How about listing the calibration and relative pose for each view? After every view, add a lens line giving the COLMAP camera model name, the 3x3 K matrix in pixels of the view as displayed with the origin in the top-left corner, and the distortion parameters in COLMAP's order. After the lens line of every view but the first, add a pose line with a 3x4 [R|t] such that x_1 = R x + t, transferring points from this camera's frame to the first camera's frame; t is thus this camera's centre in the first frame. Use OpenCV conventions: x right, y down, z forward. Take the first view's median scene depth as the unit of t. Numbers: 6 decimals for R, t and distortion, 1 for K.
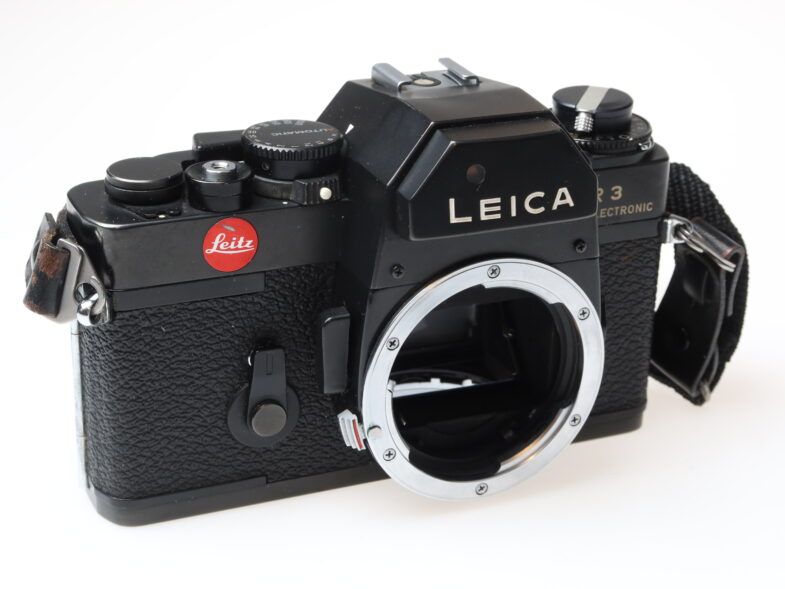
lens RADIAL K [[1611.2, 0, 392.1], [0, 1611.2, 293.6], [0, 0, 1]] dist [-0.042240, 0.000000]
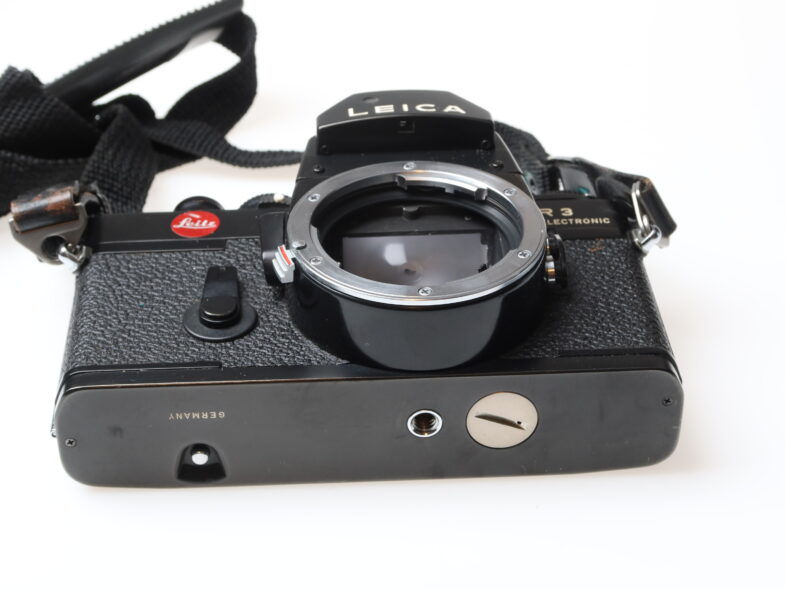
lens RADIAL K [[1611.2, 0, 391.7], [0, 1611.2, 294.1], [0, 0, 1]] dist [-0.042240, 0.000000]
pose [[0.917455, -0.366359, -0.155104, 0.197505], [-0.075192, 0.223160, -0.971877, 1.122994], [0.390669, 0.903317, 0.177192, 0.891017]]
